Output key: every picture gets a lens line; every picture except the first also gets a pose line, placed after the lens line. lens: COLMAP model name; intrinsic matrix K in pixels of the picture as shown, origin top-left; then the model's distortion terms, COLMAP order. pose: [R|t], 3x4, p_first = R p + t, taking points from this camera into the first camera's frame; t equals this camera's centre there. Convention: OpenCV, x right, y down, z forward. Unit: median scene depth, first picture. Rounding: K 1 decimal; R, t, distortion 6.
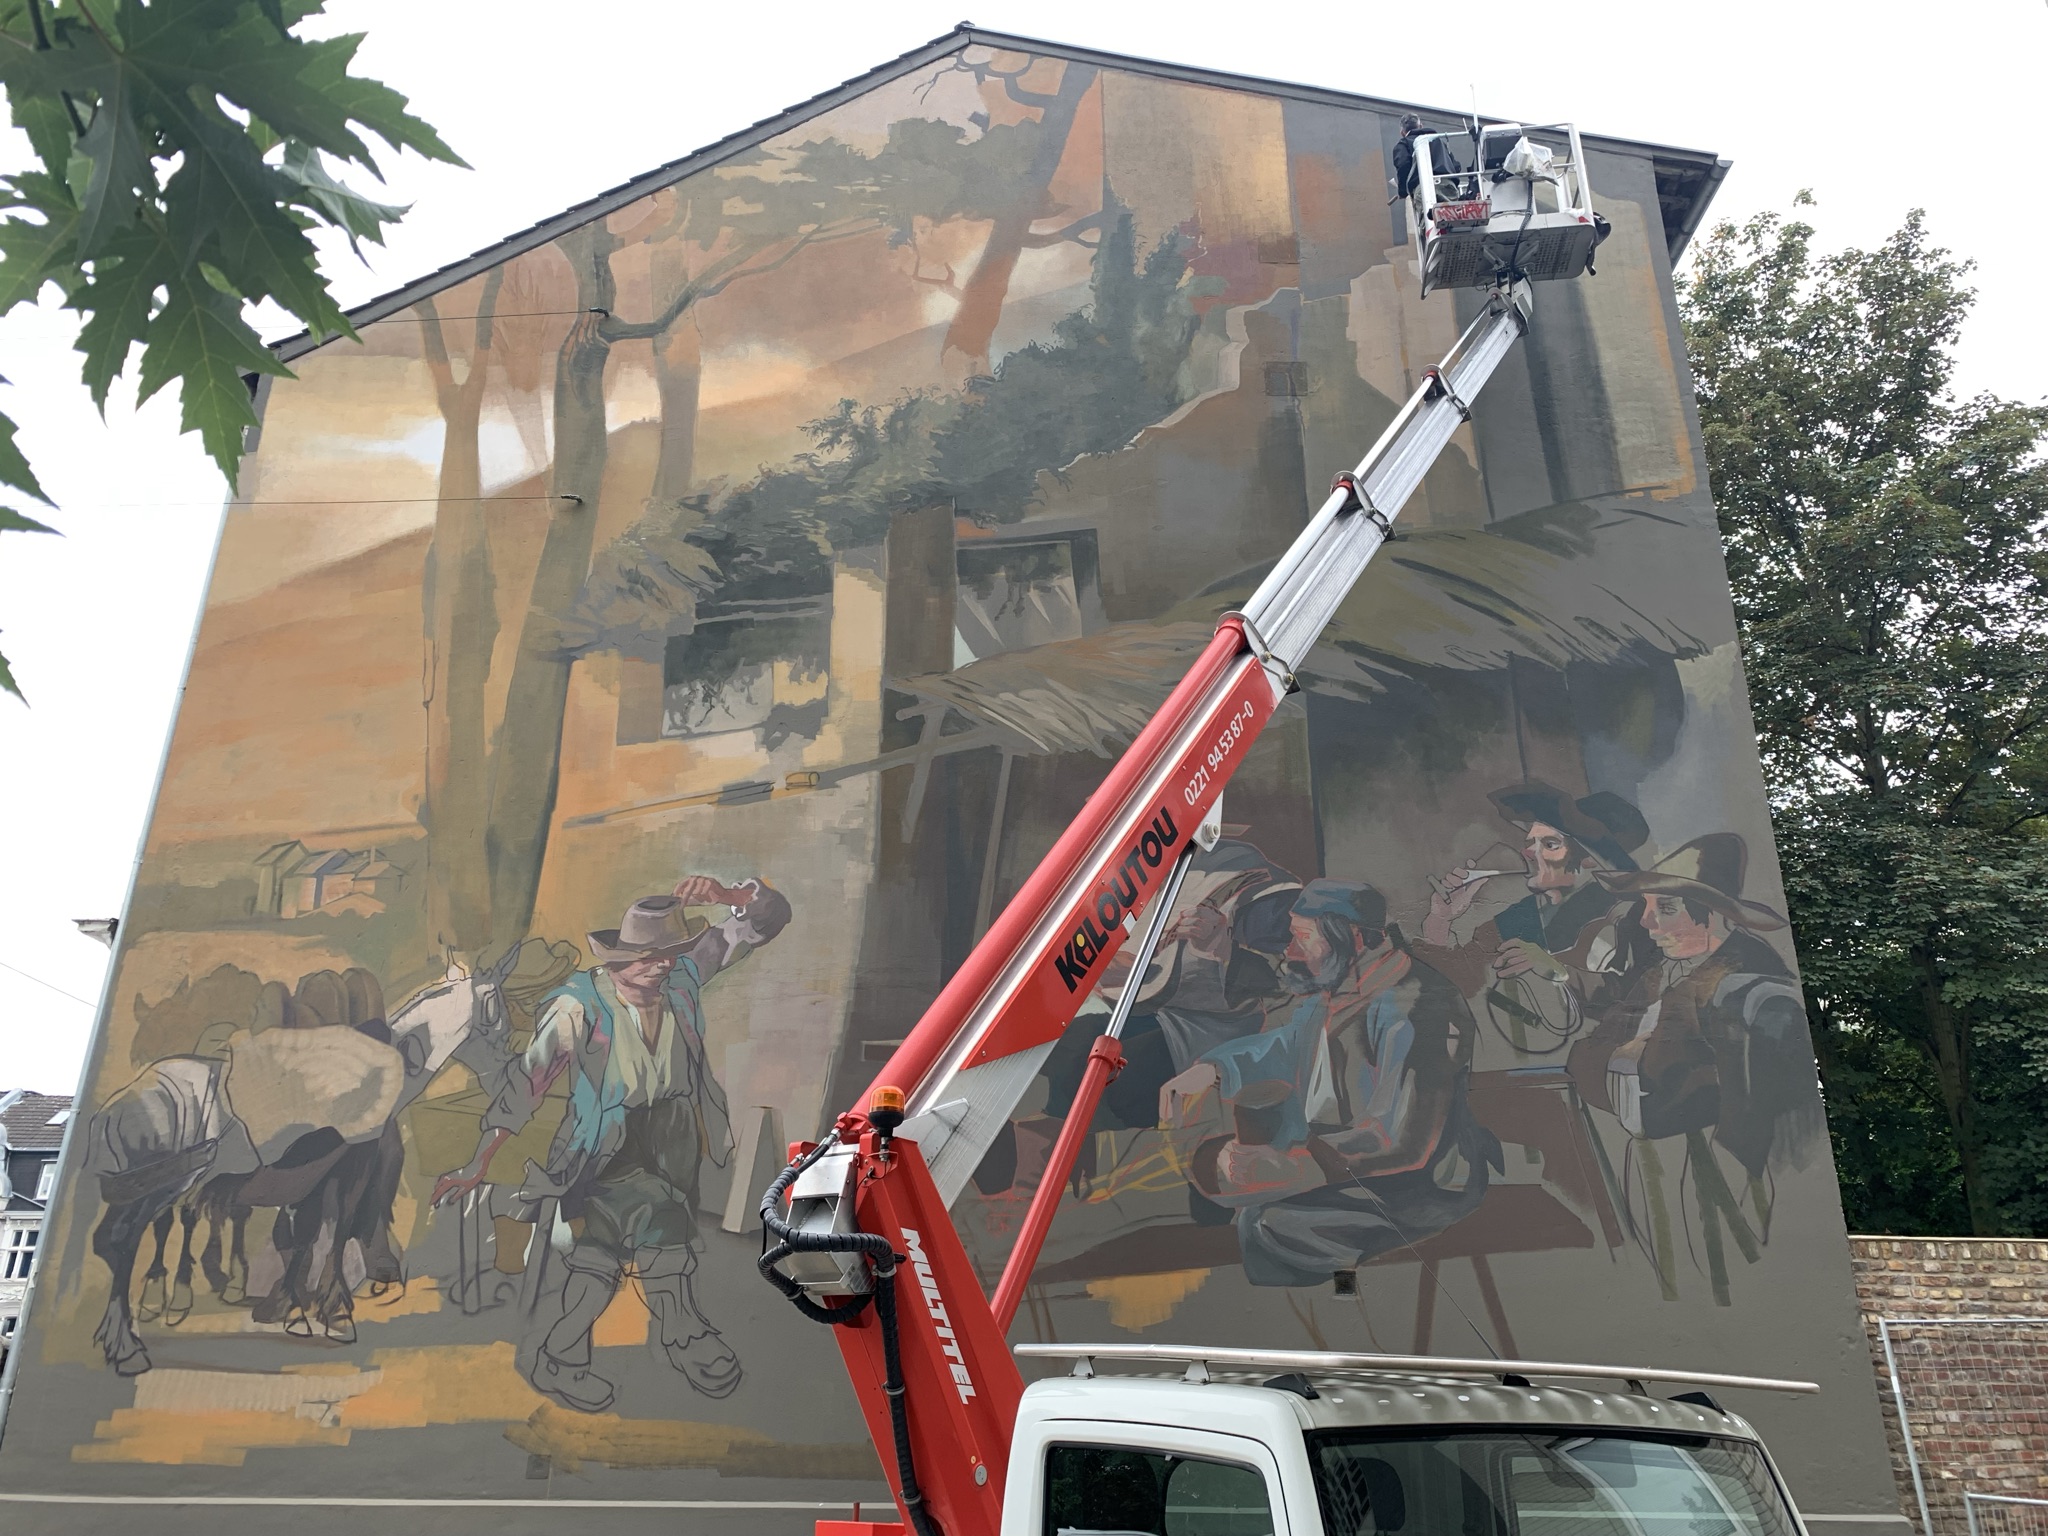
lens RADIAL K [[1537.6, 0, 1036.6], [0, 1537.6, 764.1], [0, 0, 1]] dist [0.032674, -0.039111]
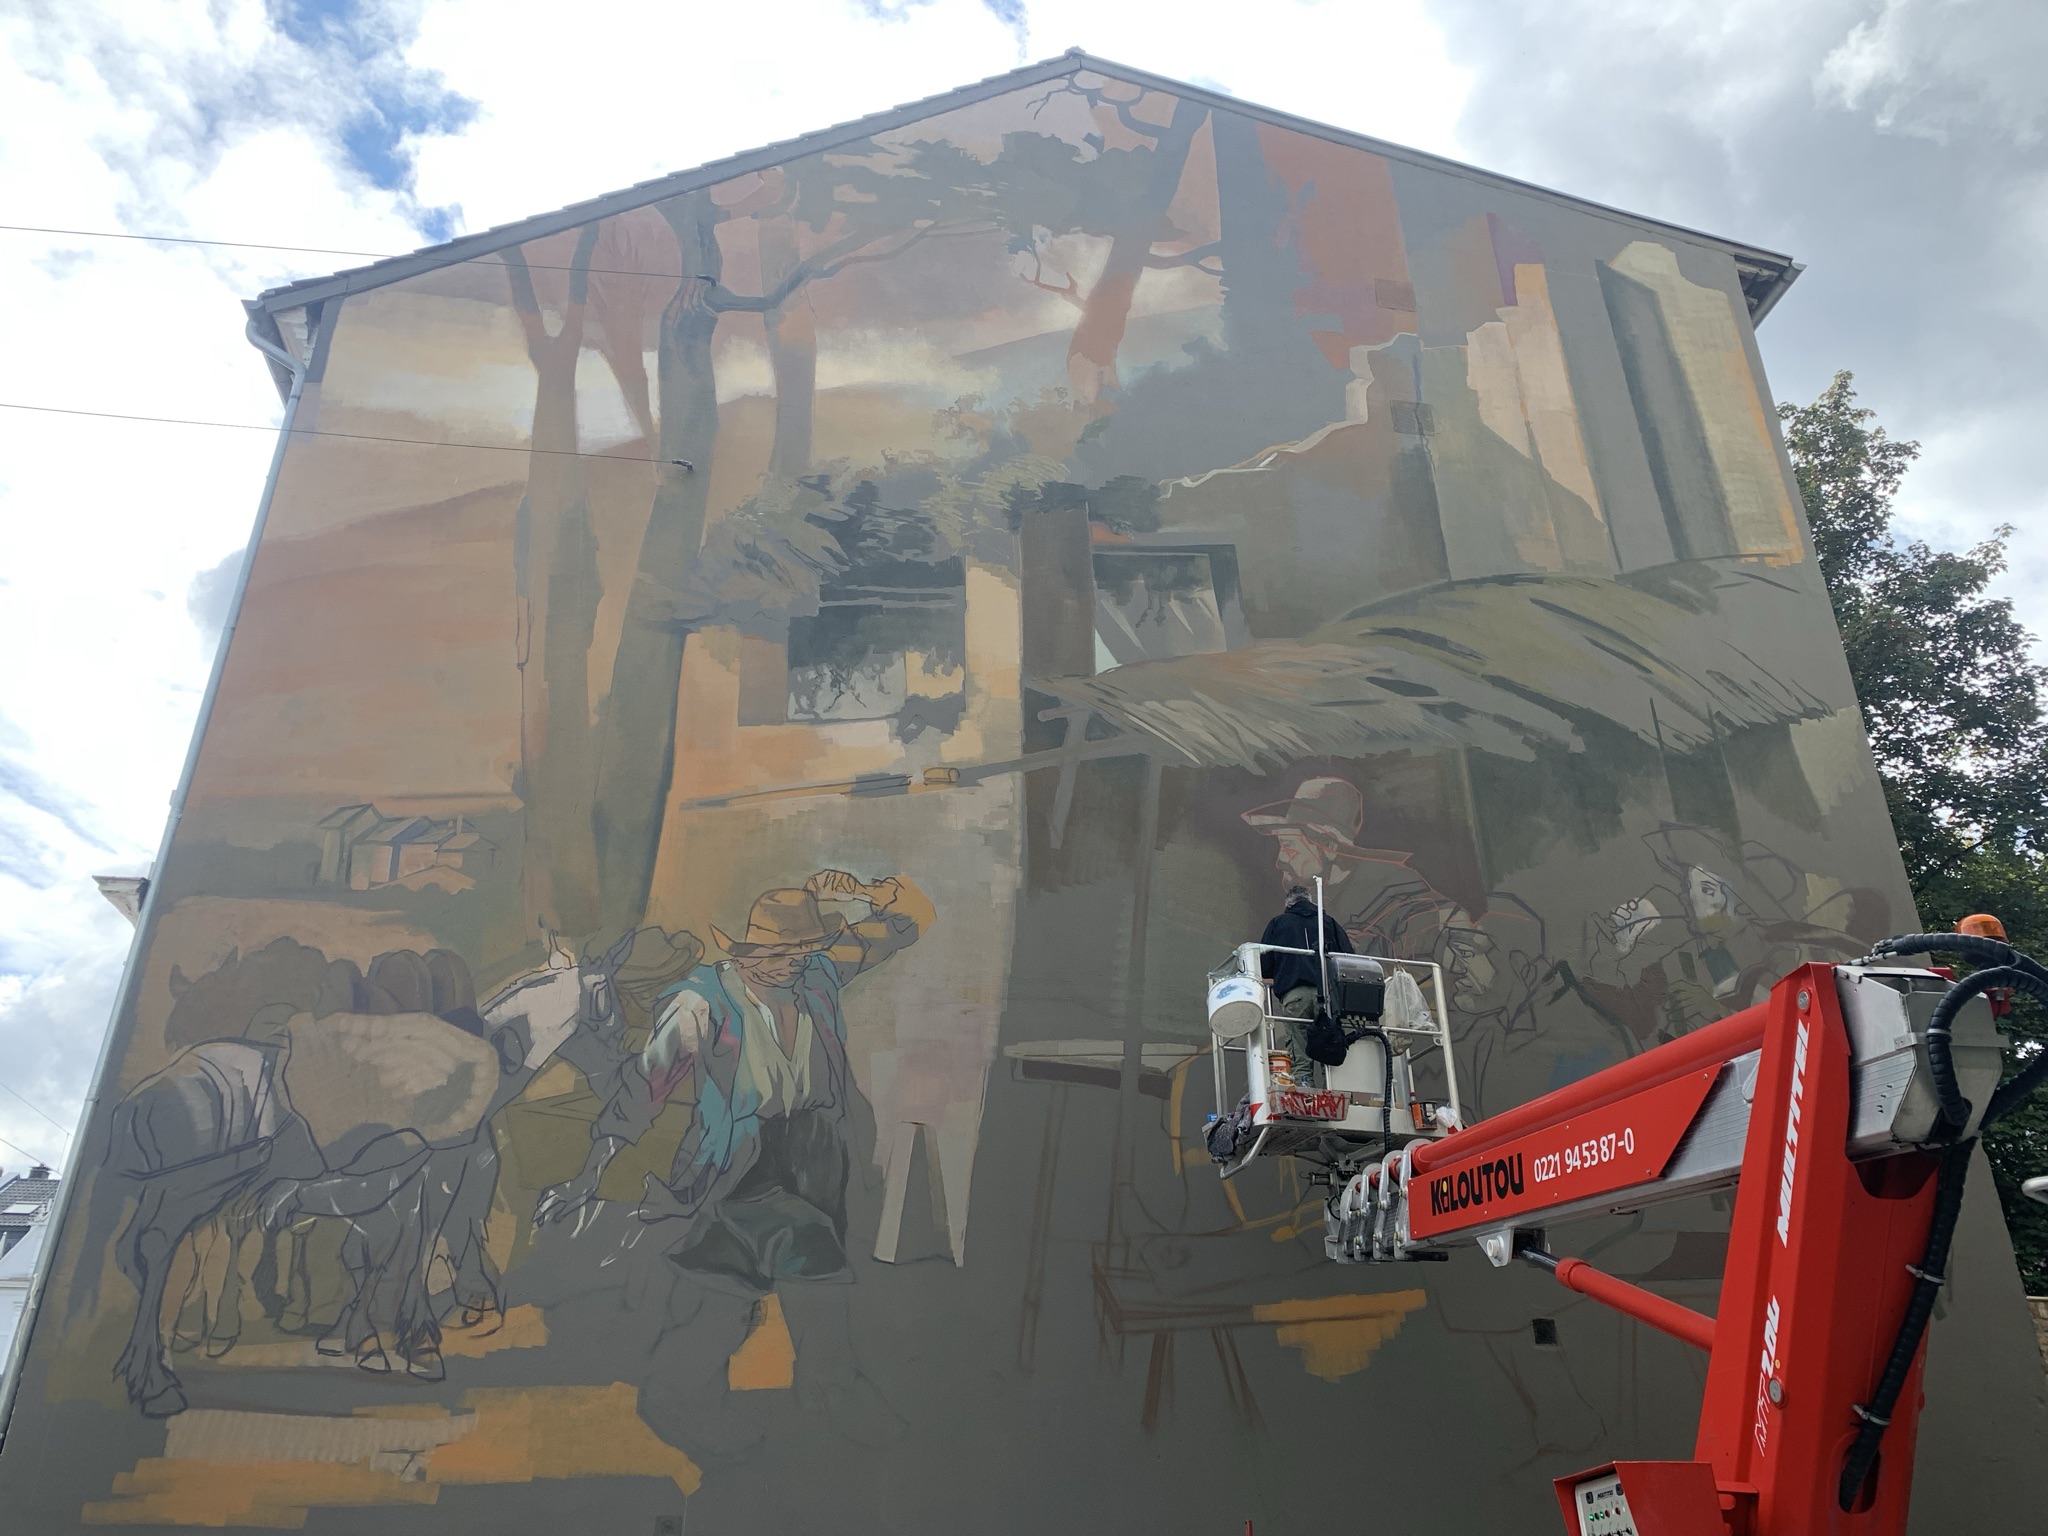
lens RADIAL K [[1537.6, 0, 1018.9], [0, 1537.6, 785.6], [0, 0, 1]] dist [0.032674, -0.039111]
pose [[0.988569, 0.065547, 0.135778, -0.233119], [-0.054267, 0.994887, -0.085176, 0.092734], [-0.140667, 0.076834, 0.987071, 0.086617]]
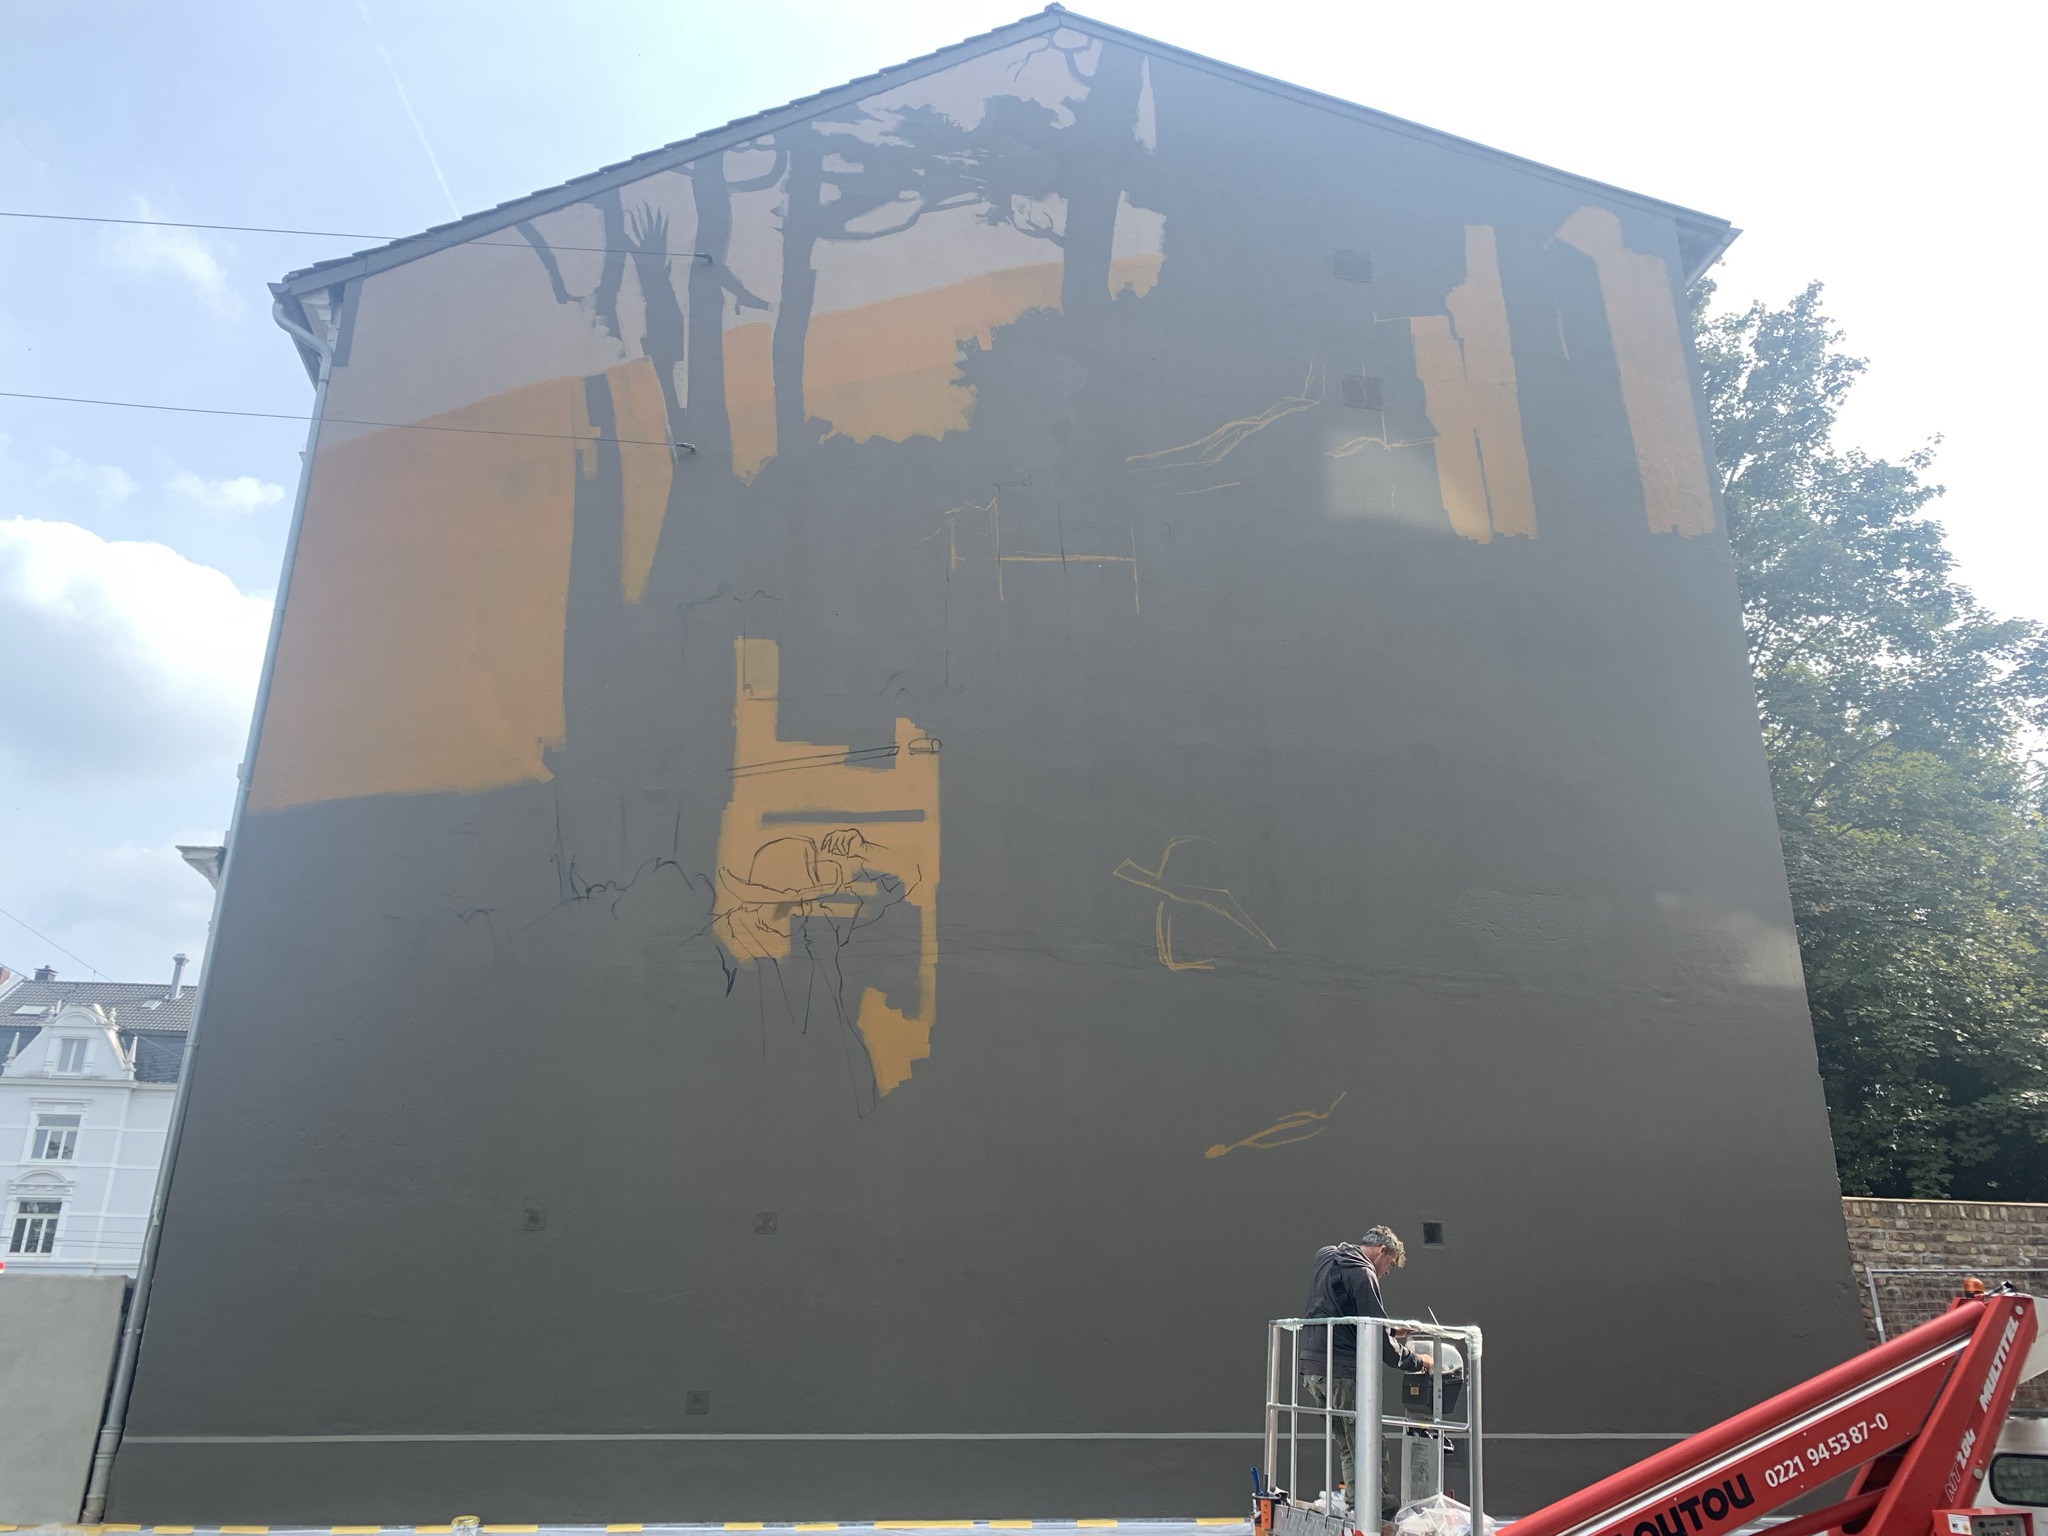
lens RADIAL K [[1537.6, 0, 1023.4], [0, 1537.6, 777.2], [0, 0, 1]] dist [0.032674, -0.039111]
pose [[0.985499, 0.057073, 0.159792, -0.252852], [-0.063271, 0.997418, 0.033968, -0.007810], [-0.157441, -0.043586, 0.986566, -0.027575]]
